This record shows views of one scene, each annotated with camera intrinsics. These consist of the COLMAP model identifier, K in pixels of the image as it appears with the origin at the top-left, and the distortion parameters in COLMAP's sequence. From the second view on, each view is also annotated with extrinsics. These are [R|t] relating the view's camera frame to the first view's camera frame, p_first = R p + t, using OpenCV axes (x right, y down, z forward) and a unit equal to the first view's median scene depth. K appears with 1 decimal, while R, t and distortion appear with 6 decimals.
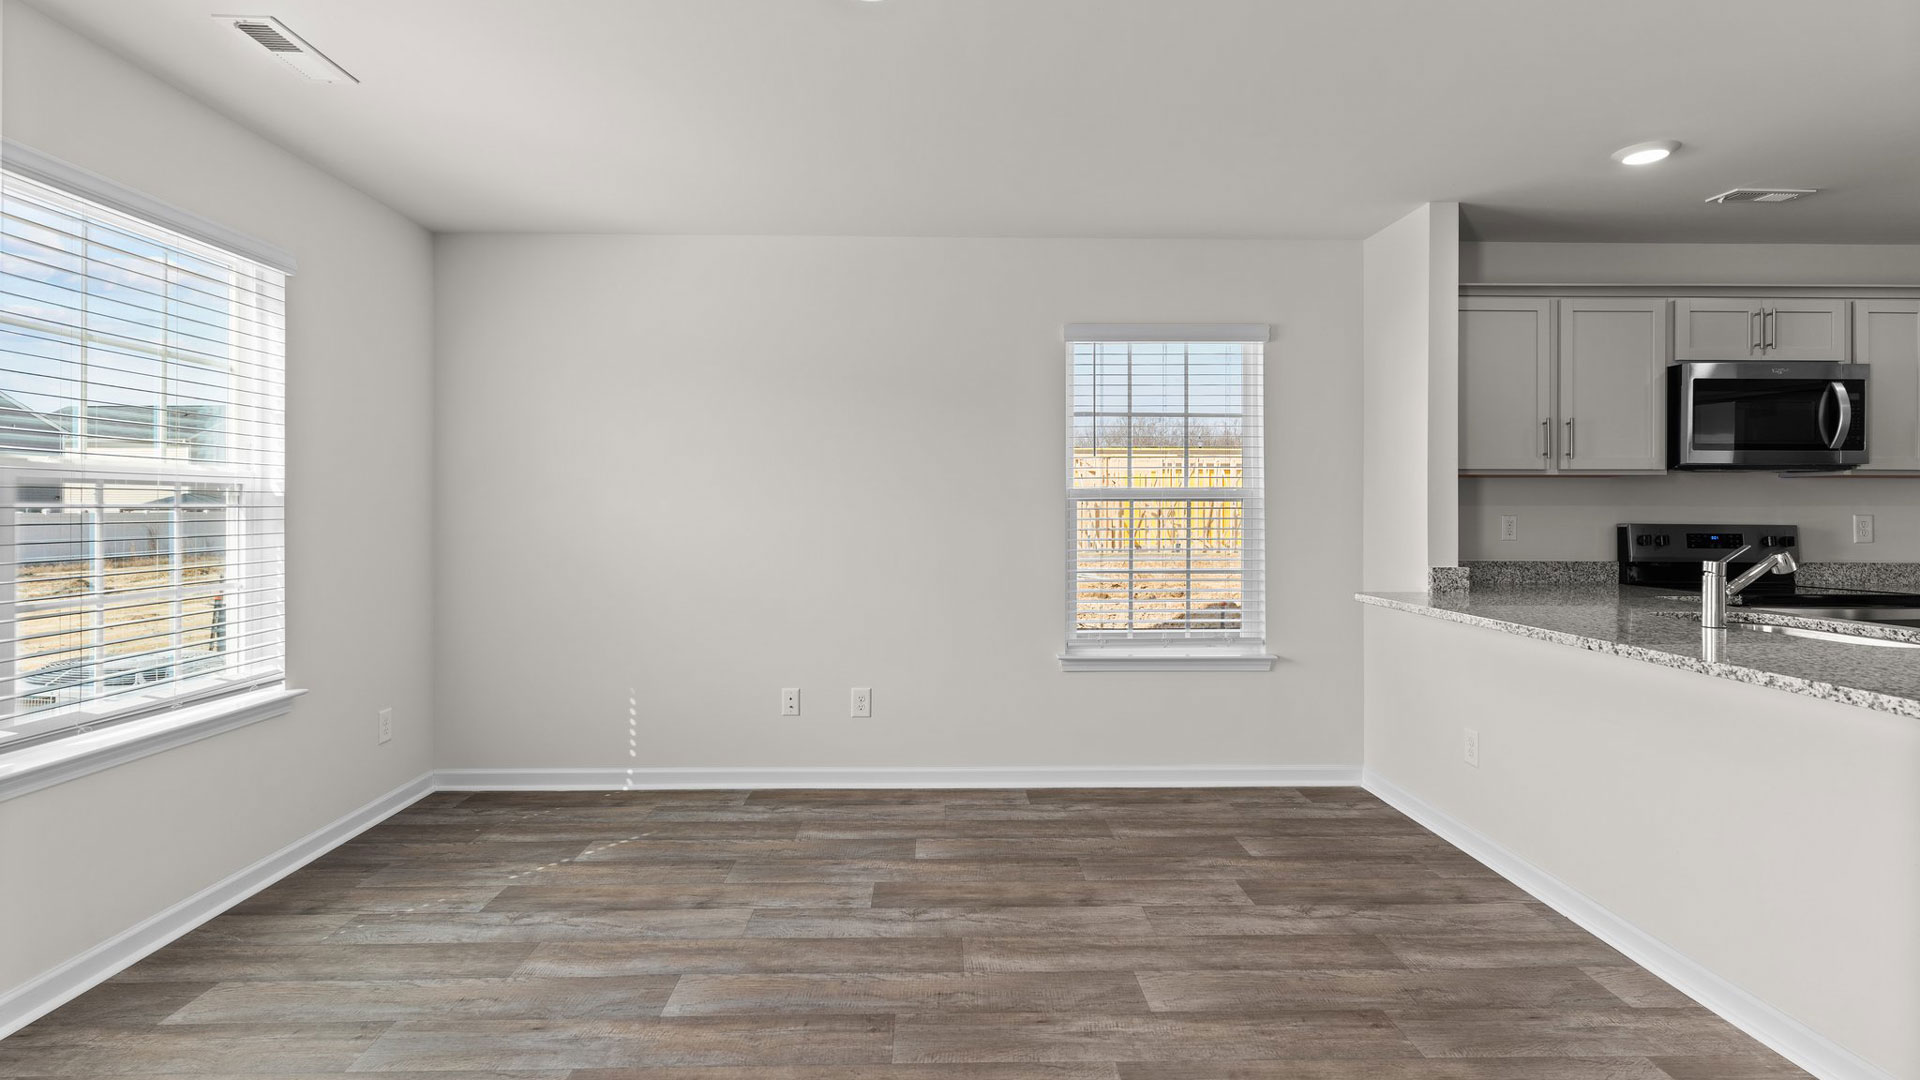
lens RADIAL K [[861.5, 0, 931.9], [0, 861.5, 520.1], [0, 0, 1]] dist [0.007247, -0.000087]
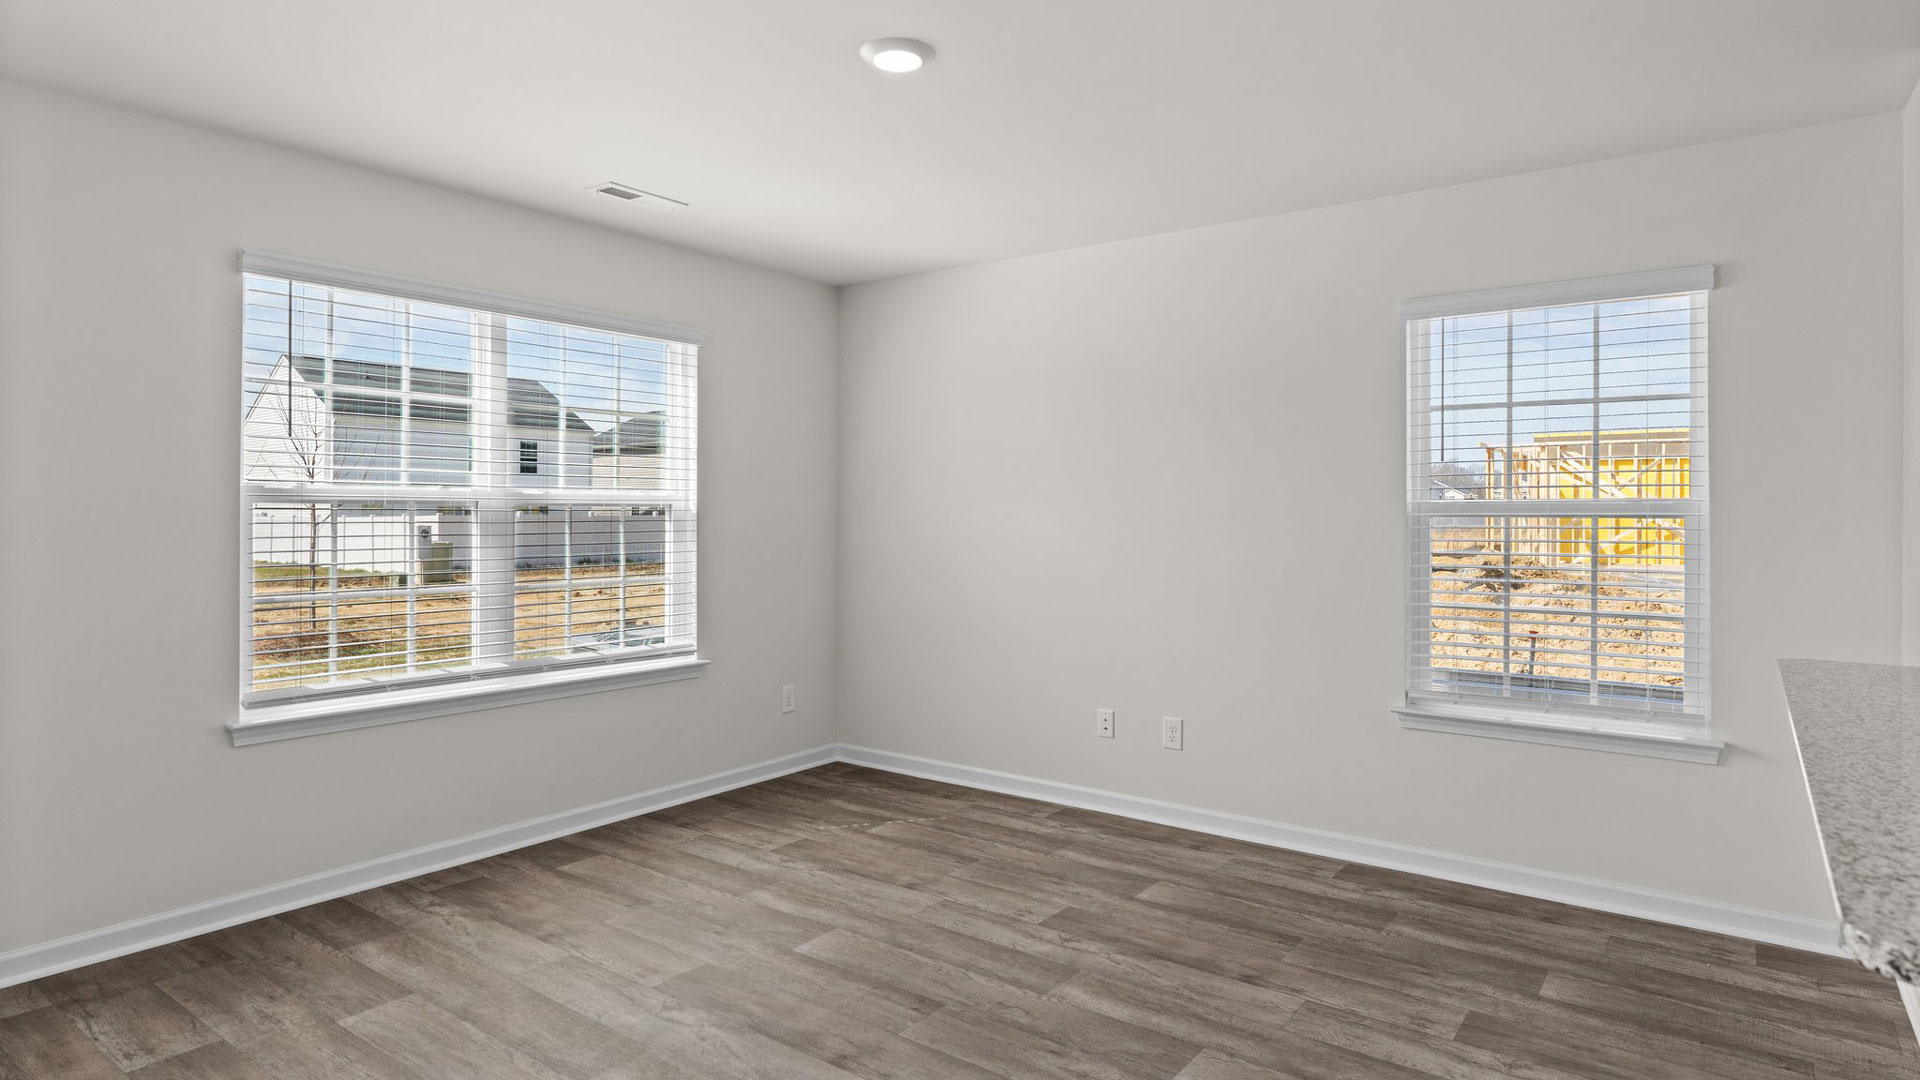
lens RADIAL K [[1043.7, 0, 989.6], [0, 1043.7, 479.6], [0, 0, 1]] dist [0.021839, -0.012235]
pose [[0.799417, -0.019433, -0.600463, 0.435273], [-0.006557, 0.999135, -0.041064, -0.011788], [0.600741, 0.036764, 0.798598, -0.014910]]
